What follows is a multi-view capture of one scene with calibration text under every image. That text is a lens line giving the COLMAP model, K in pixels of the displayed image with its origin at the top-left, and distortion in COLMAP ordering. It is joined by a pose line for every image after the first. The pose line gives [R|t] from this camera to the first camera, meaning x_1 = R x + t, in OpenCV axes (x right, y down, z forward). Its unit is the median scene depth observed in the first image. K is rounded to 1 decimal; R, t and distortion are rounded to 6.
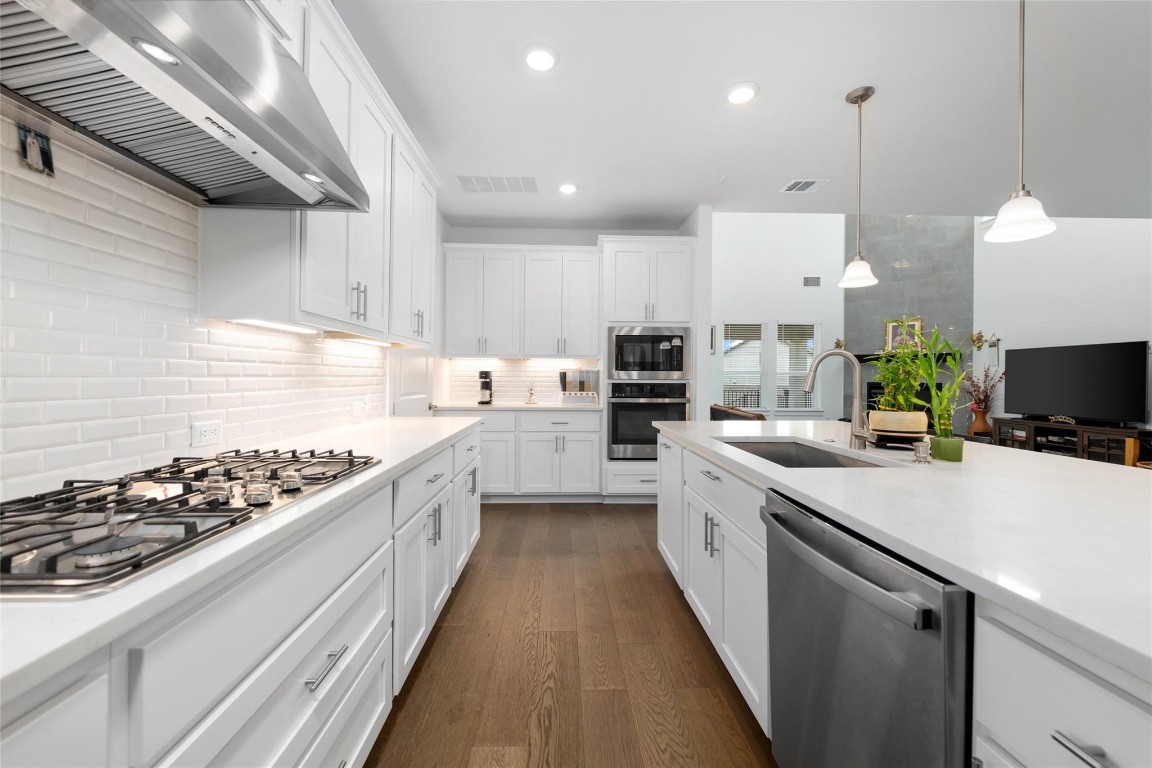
lens RADIAL K [[449.4, 0, 579.4], [0, 449.4, 383.3], [0, 0, 1]] dist [0.000344, -0.000964]
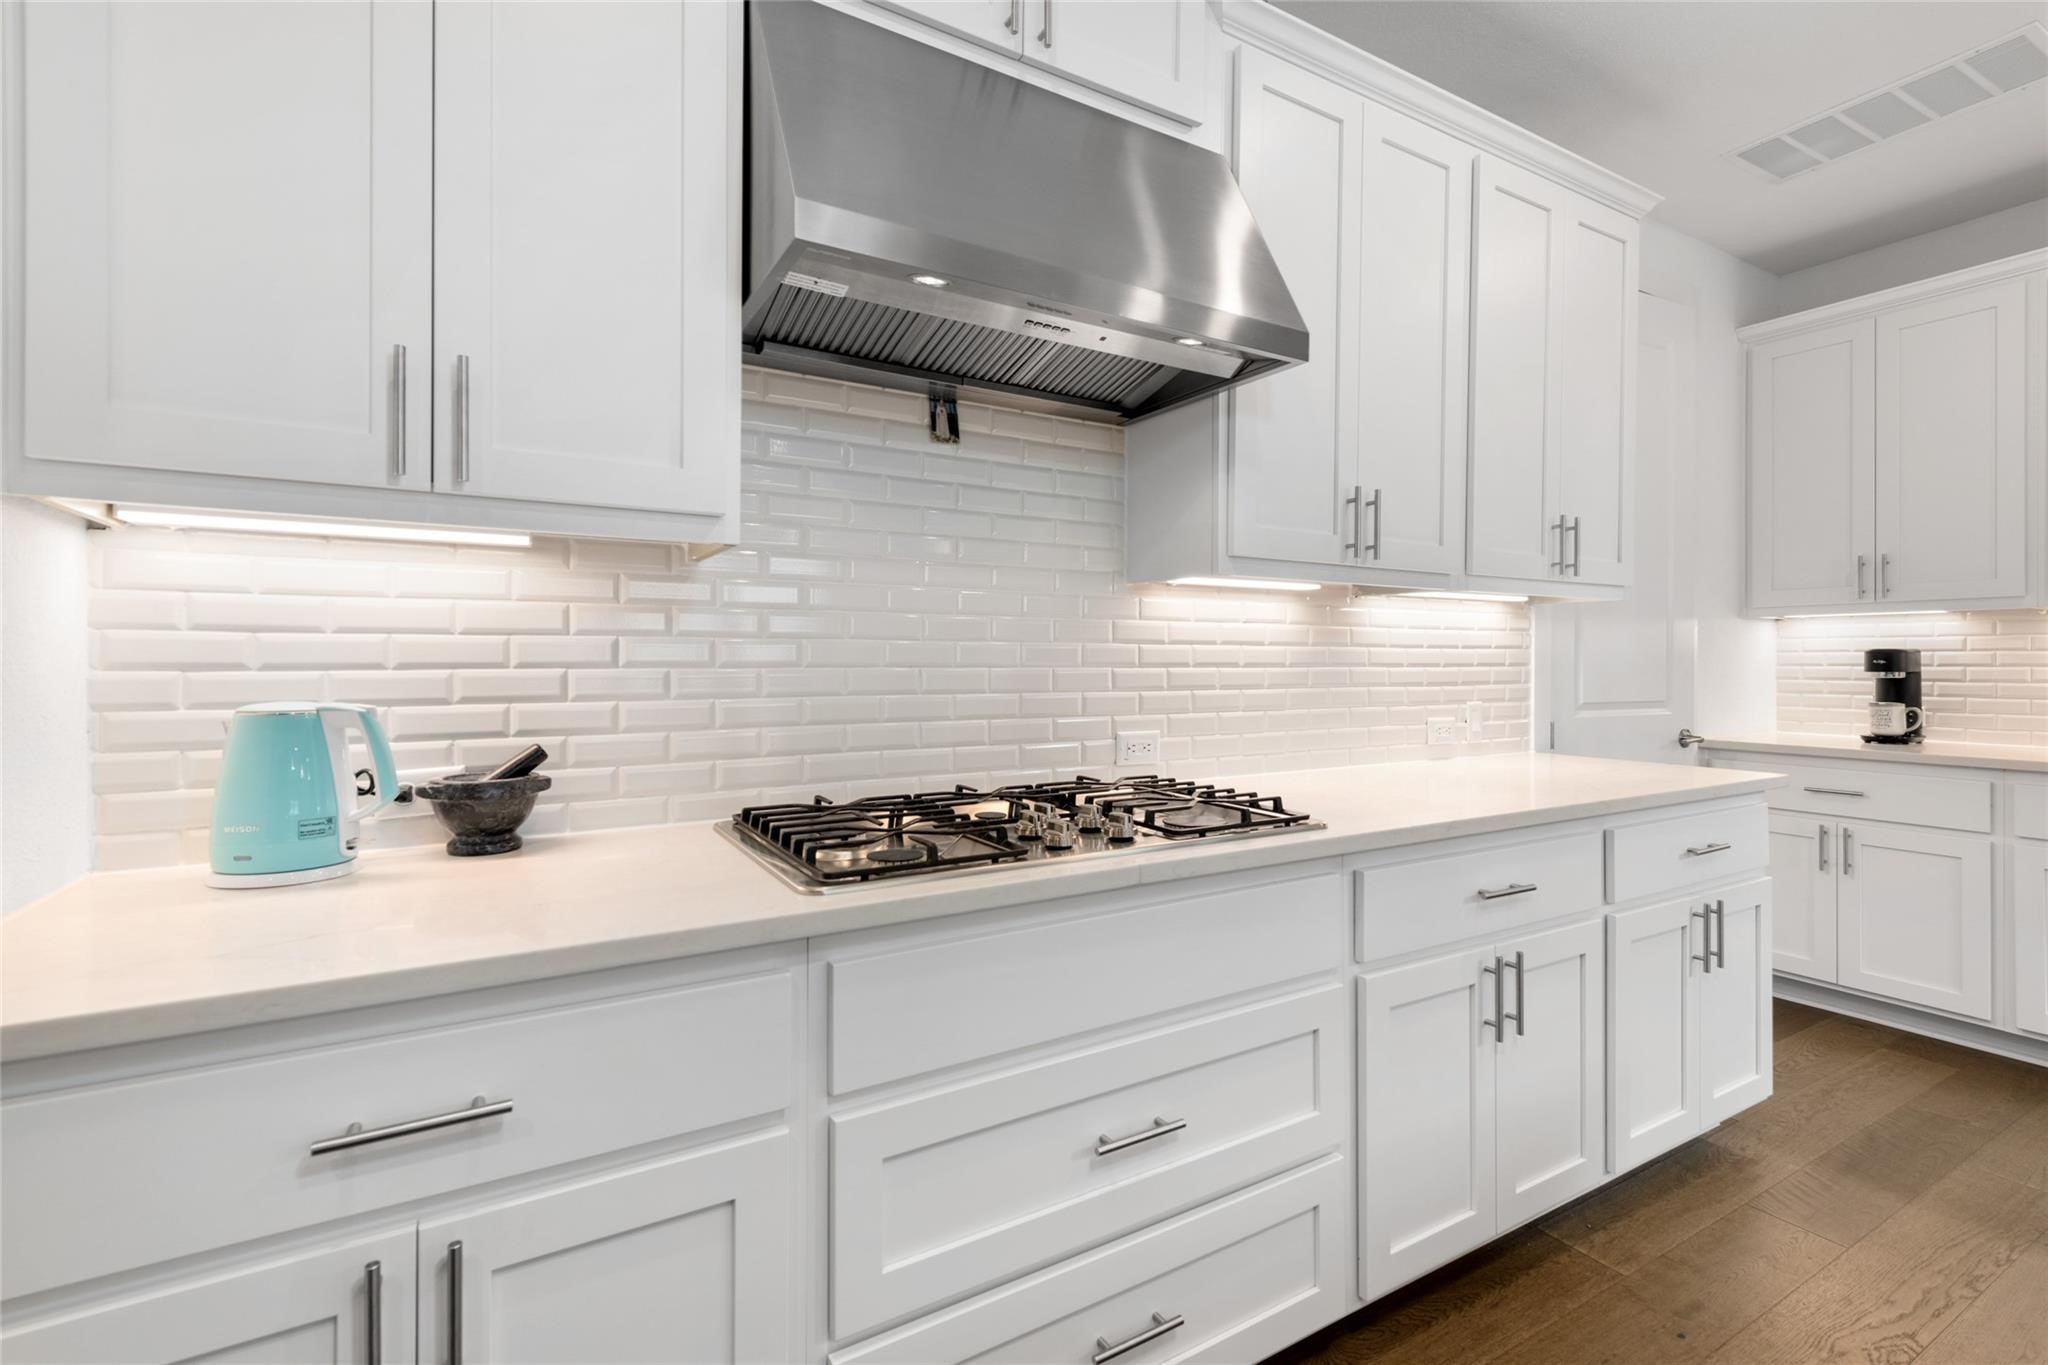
lens RADIAL K [[925.7, 0, 1023.3], [0, 925.7, 667.6], [0, 0, 1]] dist [0.004937, -0.000507]
pose [[0.469476, -0.002736, -0.882941, 0.274214], [-0.010193, 0.999912, -0.008518, 0.000601], [0.882886, 0.012999, 0.469407, 0.138248]]
